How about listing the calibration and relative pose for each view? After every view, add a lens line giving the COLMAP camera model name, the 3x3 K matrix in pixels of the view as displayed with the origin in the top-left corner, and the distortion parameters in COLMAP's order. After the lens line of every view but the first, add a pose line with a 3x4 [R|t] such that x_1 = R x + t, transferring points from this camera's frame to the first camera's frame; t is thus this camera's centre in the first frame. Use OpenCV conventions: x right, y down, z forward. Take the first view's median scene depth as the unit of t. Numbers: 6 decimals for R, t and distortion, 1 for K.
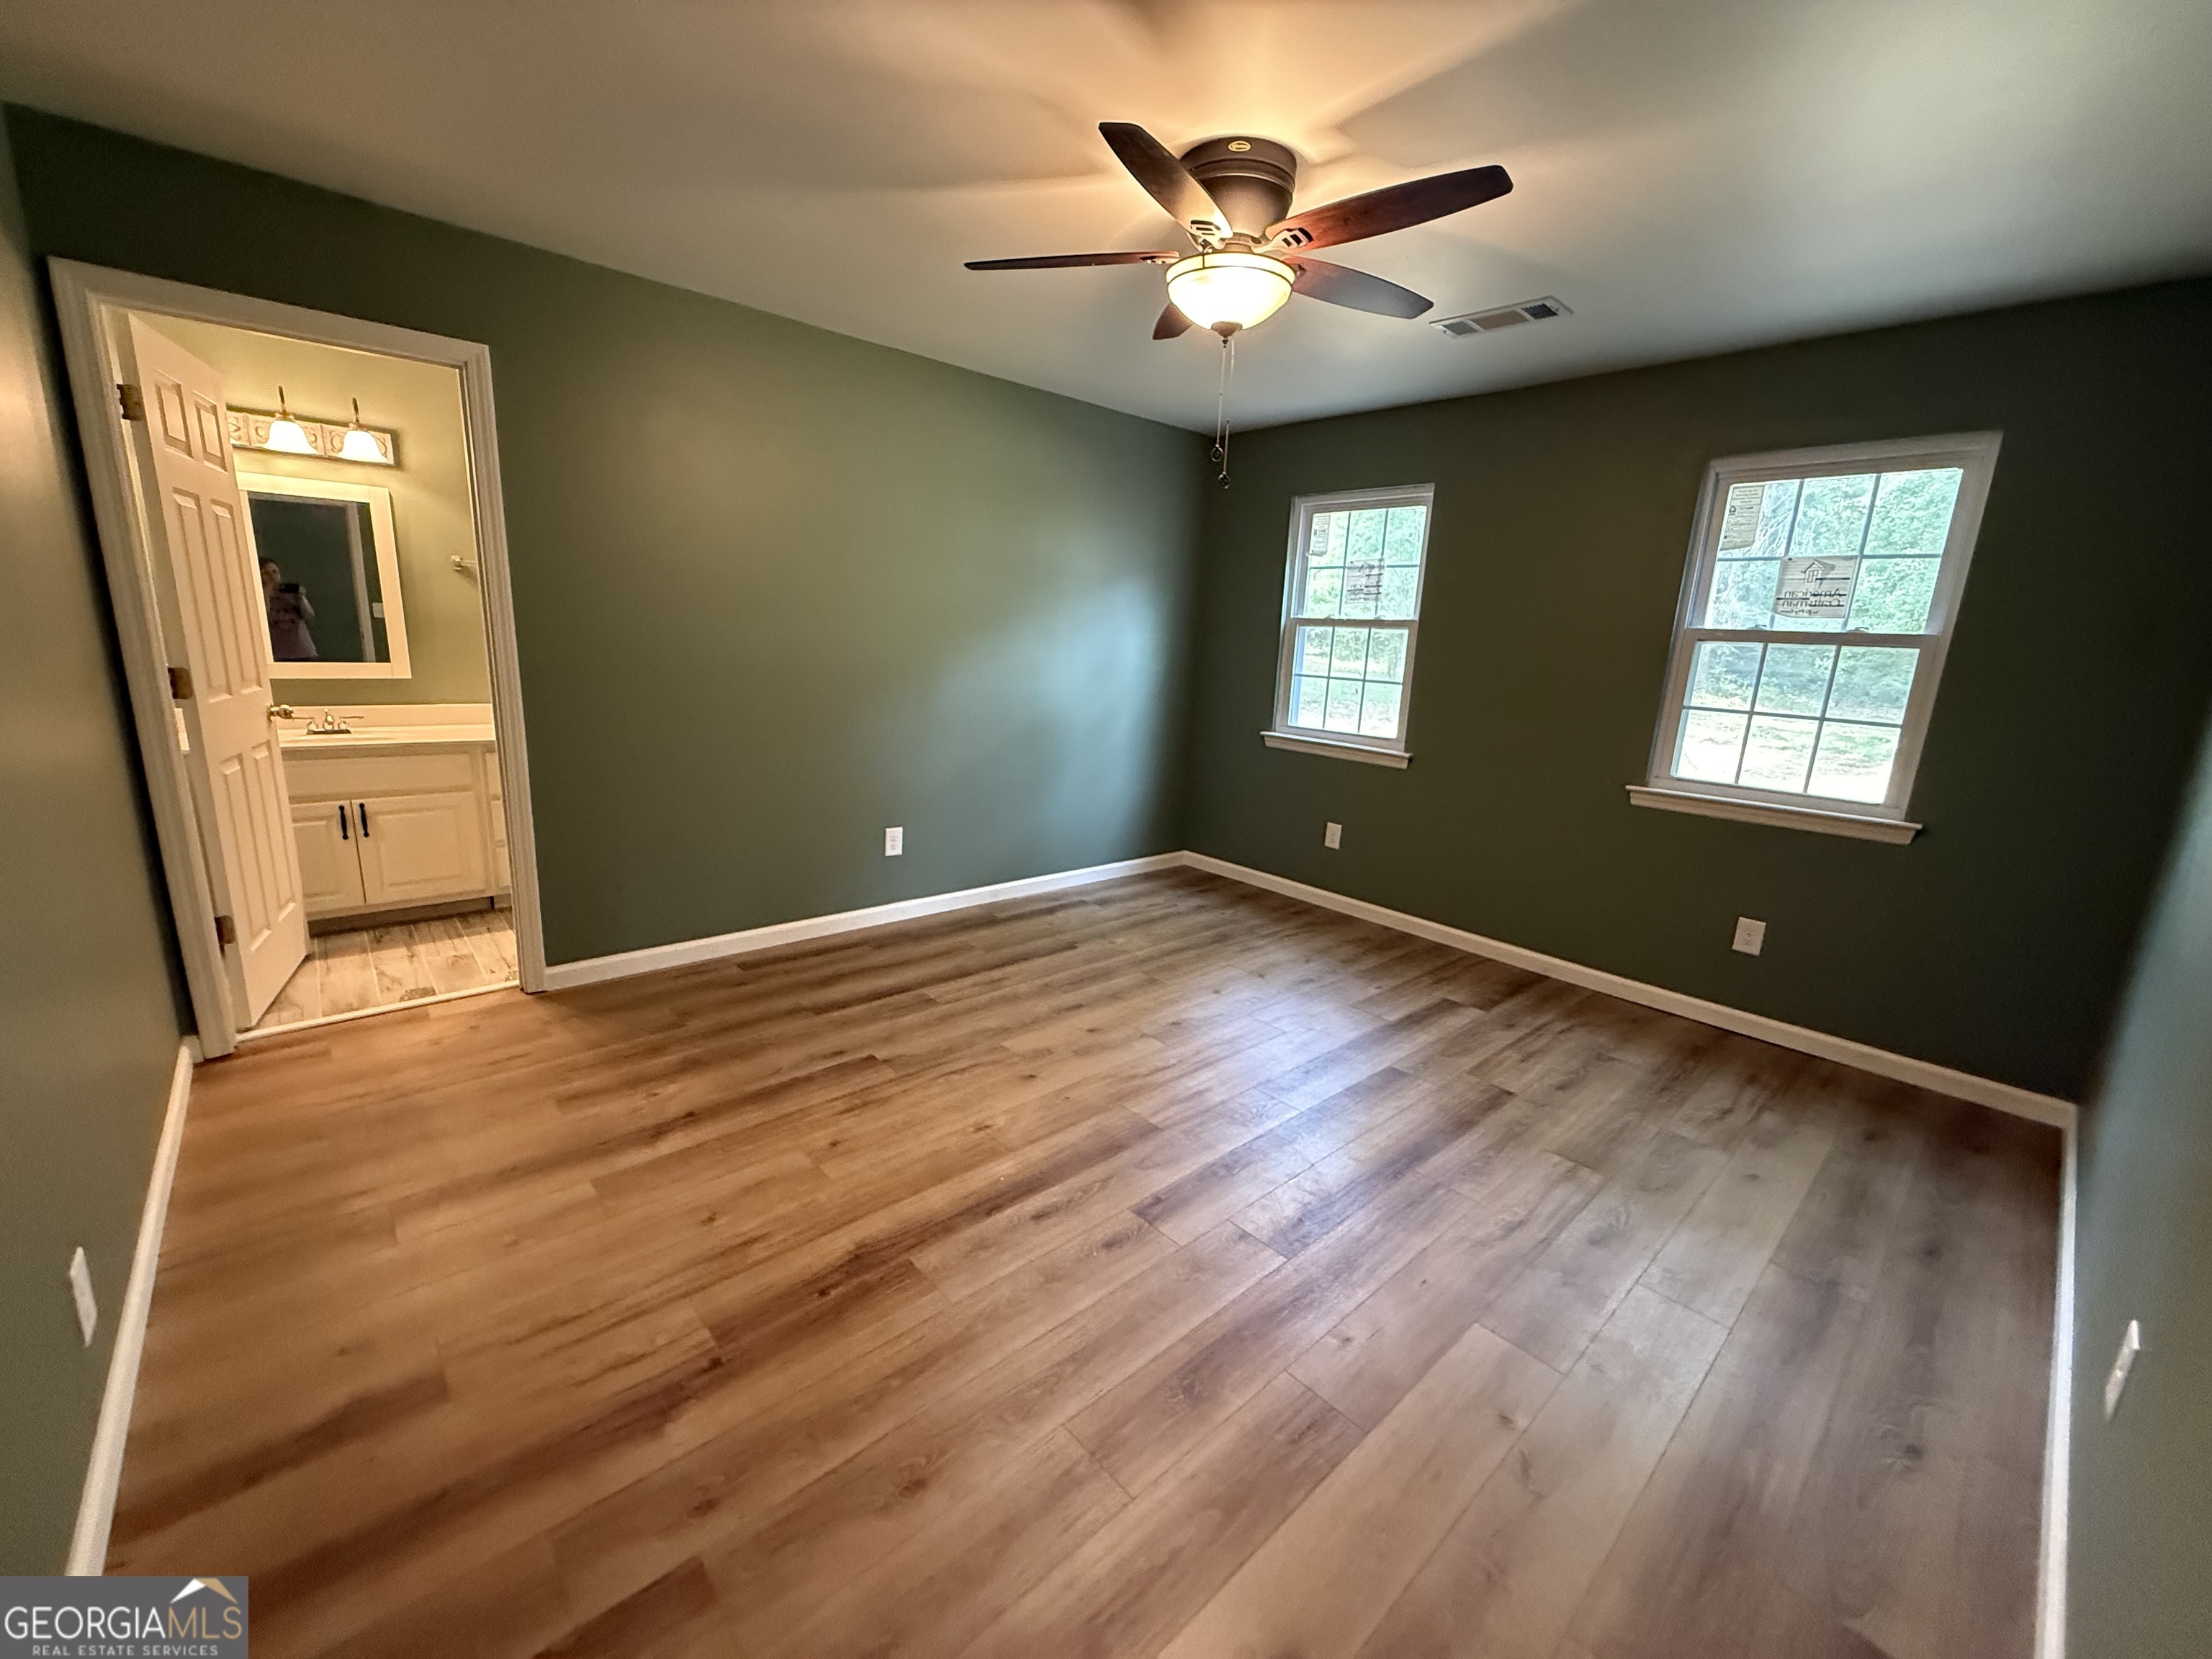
lens RADIAL K [[881.4, 0, 1104.1], [0, 881.4, 839.1], [0, 0, 1]] dist [-0.000438, 0.000001]
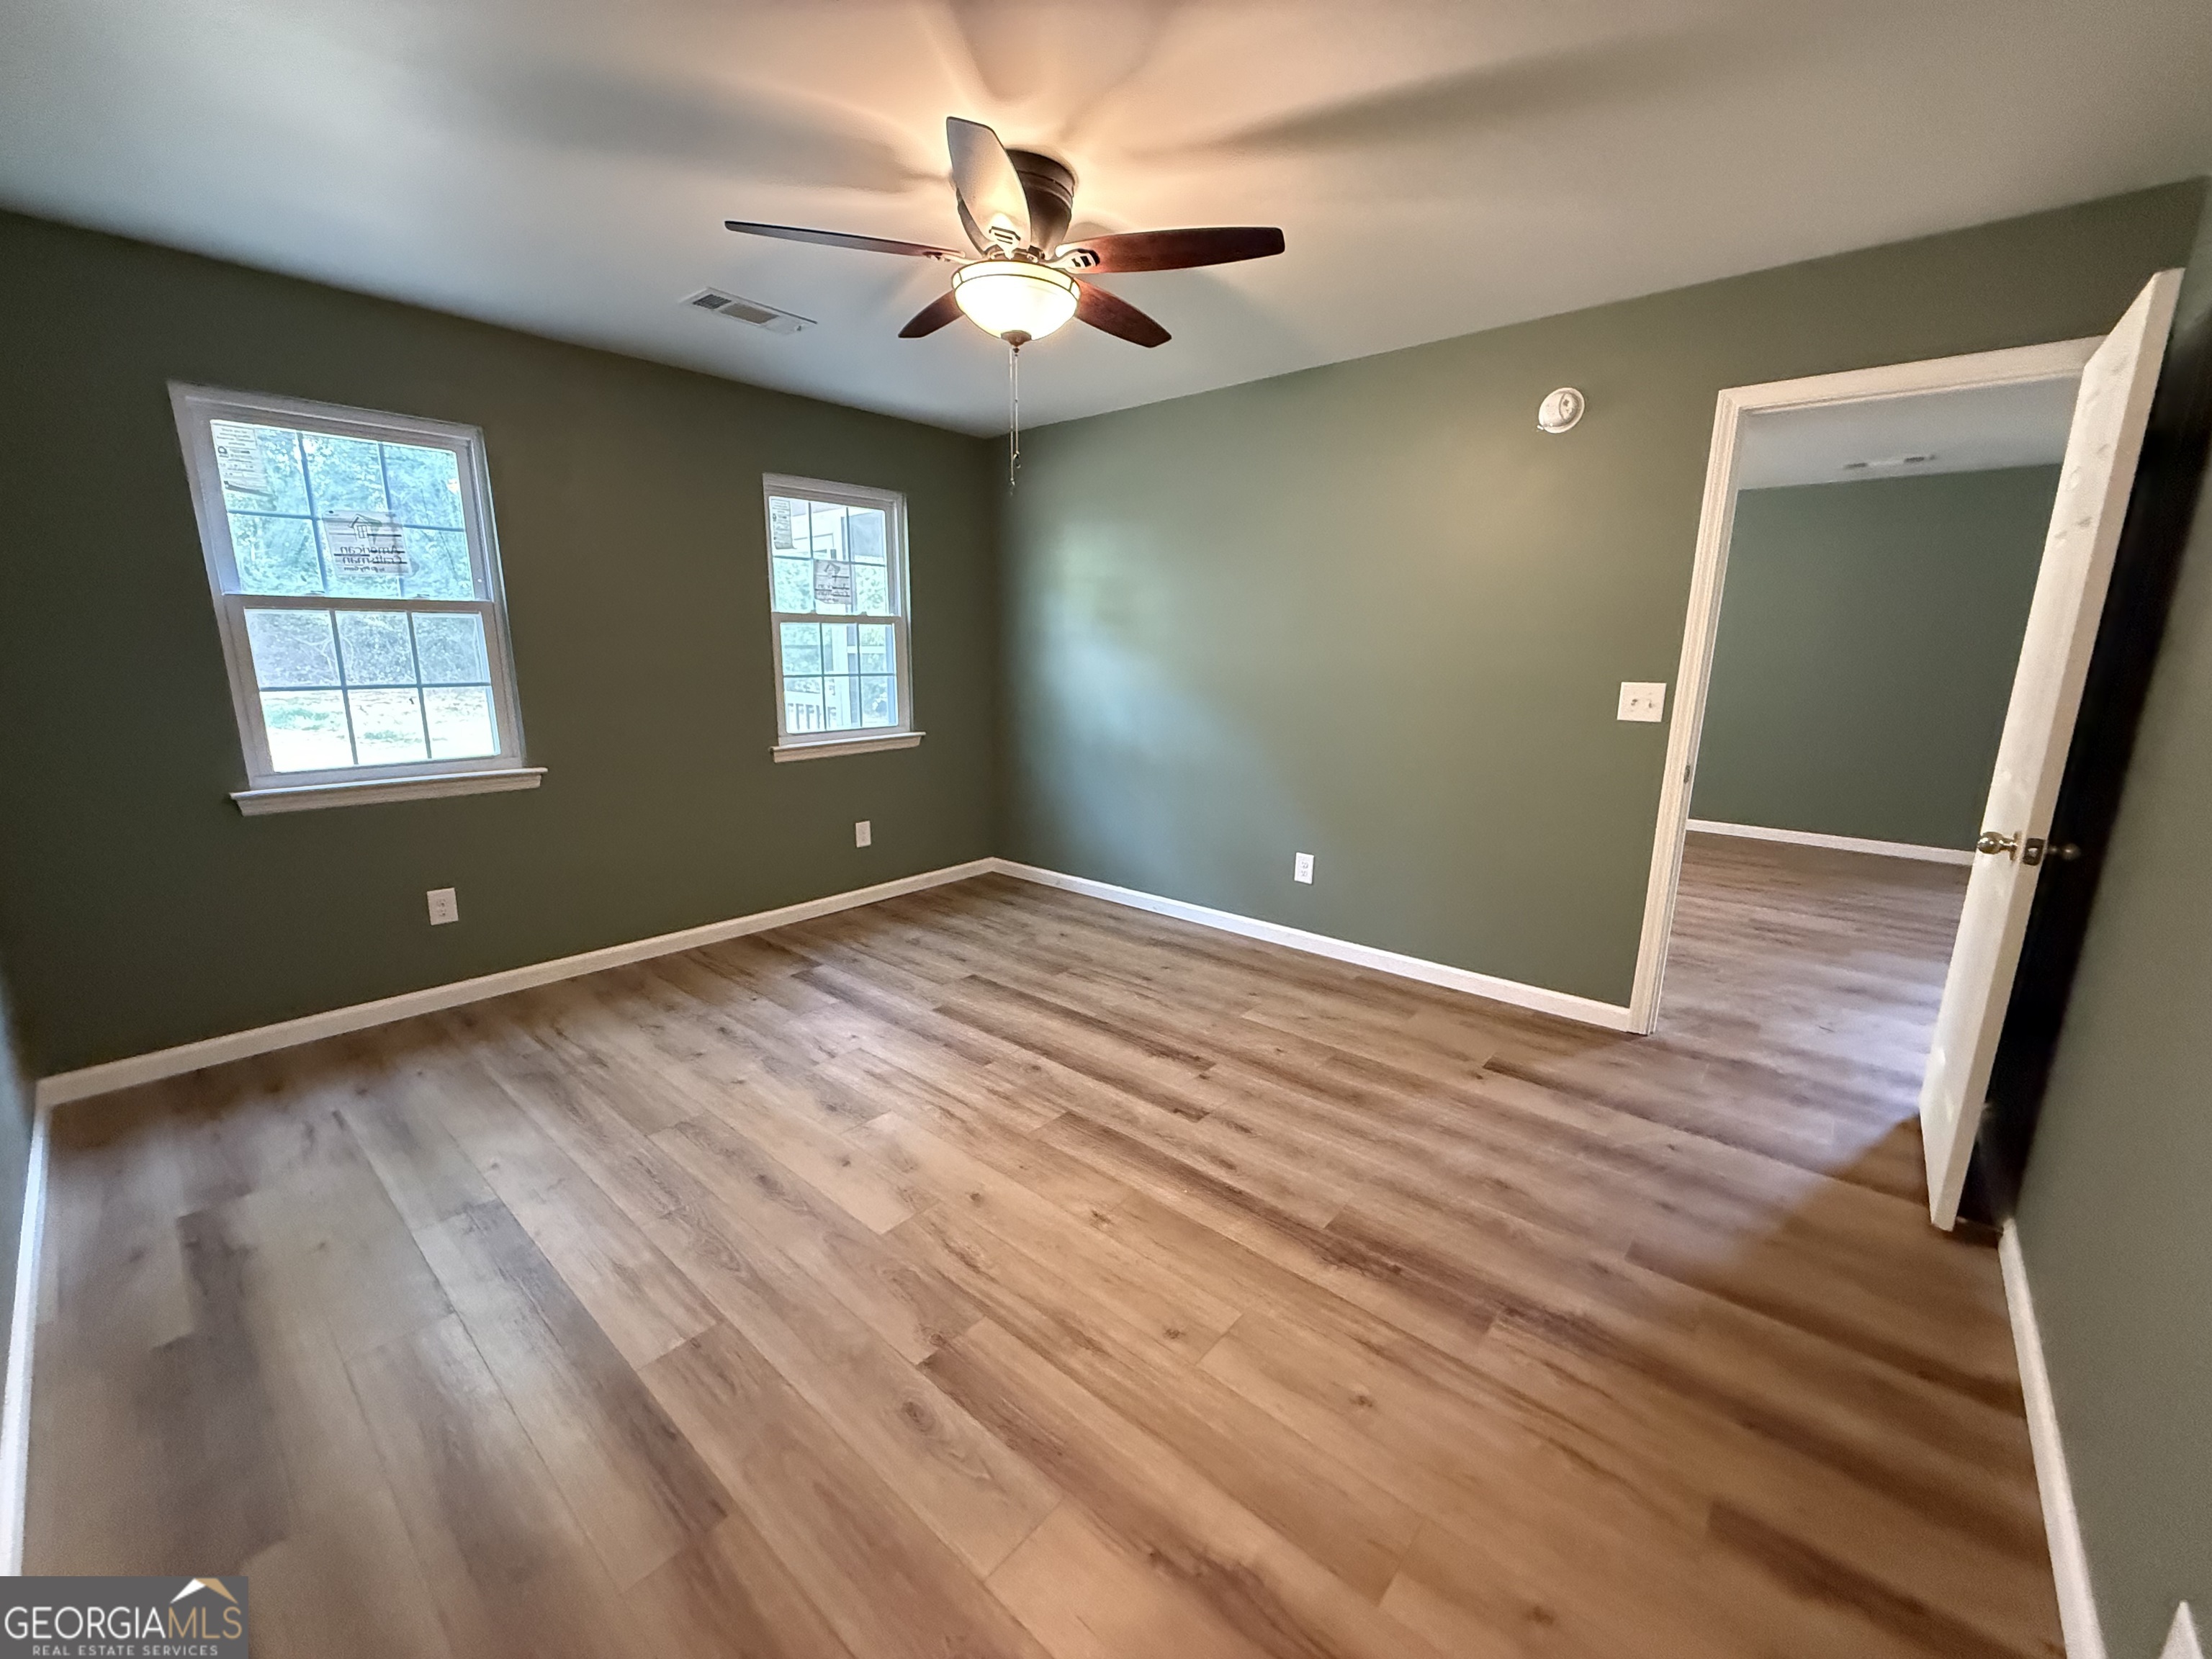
lens RADIAL K [[881.4, 0, 1098.1], [0, 881.4, 839.5], [0, 0, 1]] dist [-0.000438, 0.000001]
pose [[-0.111499, -0.267055, 0.957209, -0.646181], [0.213081, 0.934388, 0.285509, -0.200872], [-0.970652, 0.235797, -0.047279, 0.707519]]
